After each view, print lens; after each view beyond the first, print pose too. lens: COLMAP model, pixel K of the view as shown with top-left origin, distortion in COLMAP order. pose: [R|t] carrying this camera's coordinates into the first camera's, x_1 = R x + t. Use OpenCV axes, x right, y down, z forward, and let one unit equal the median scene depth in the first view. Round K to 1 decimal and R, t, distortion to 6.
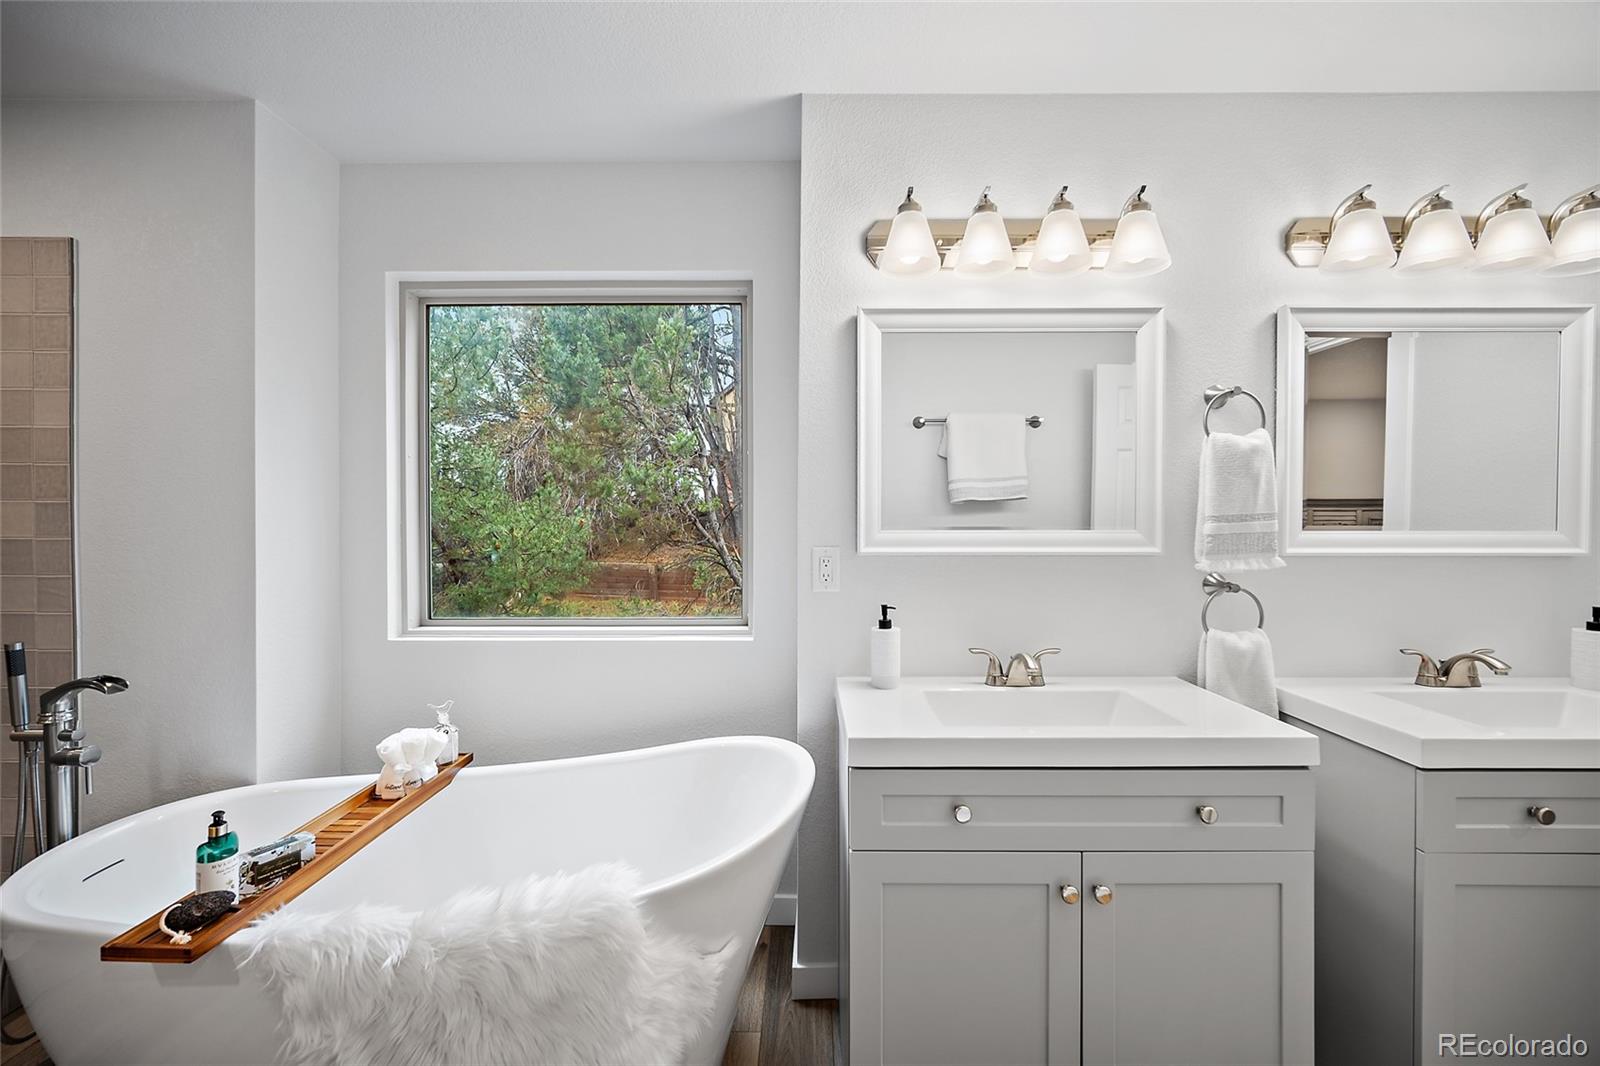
lens RADIAL K [[487.4, 0, 803.0], [0, 487.4, 515.9], [0, 0, 1]] dist [0.018300, -0.006973]
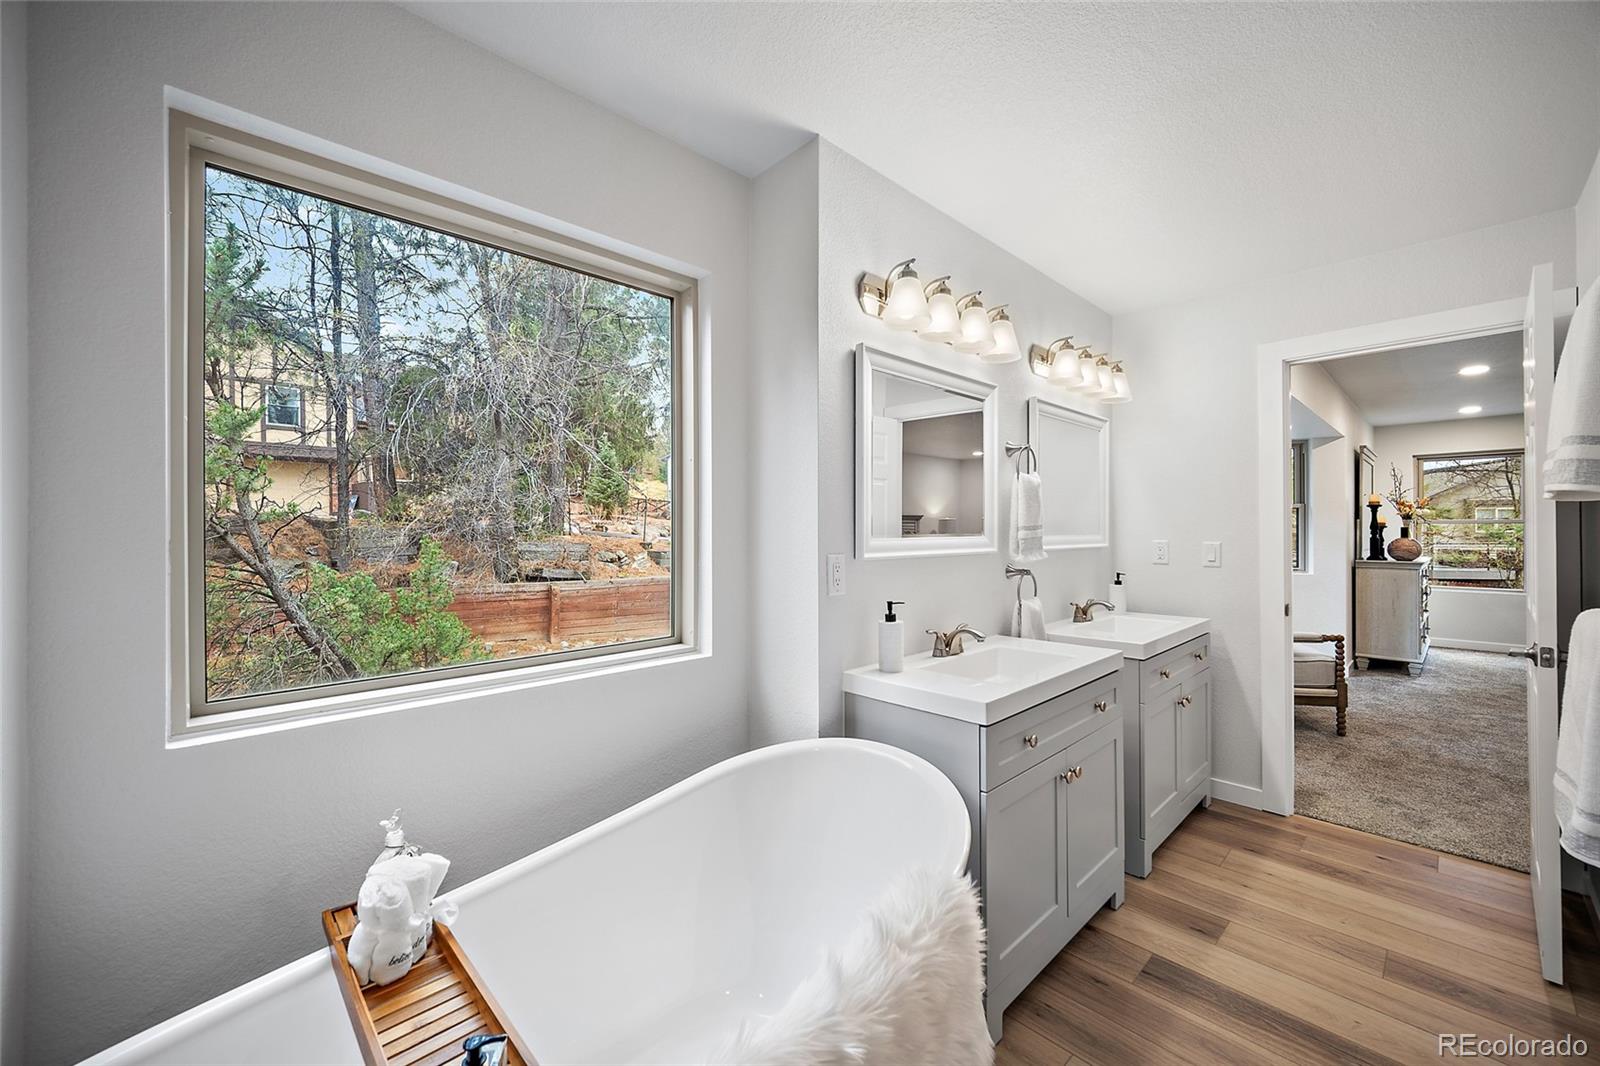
lens RADIAL K [[638.7, 0, 800.4], [0, 638.7, 517.6], [0, 0, 1]] dist [-0.003285, -0.000877]
pose [[0.731976, 0.019987, 0.681037, -0.261300], [-0.014860, 0.999800, -0.013370, 0.000356], [-0.681168, -0.000334, 0.732127, 0.000683]]
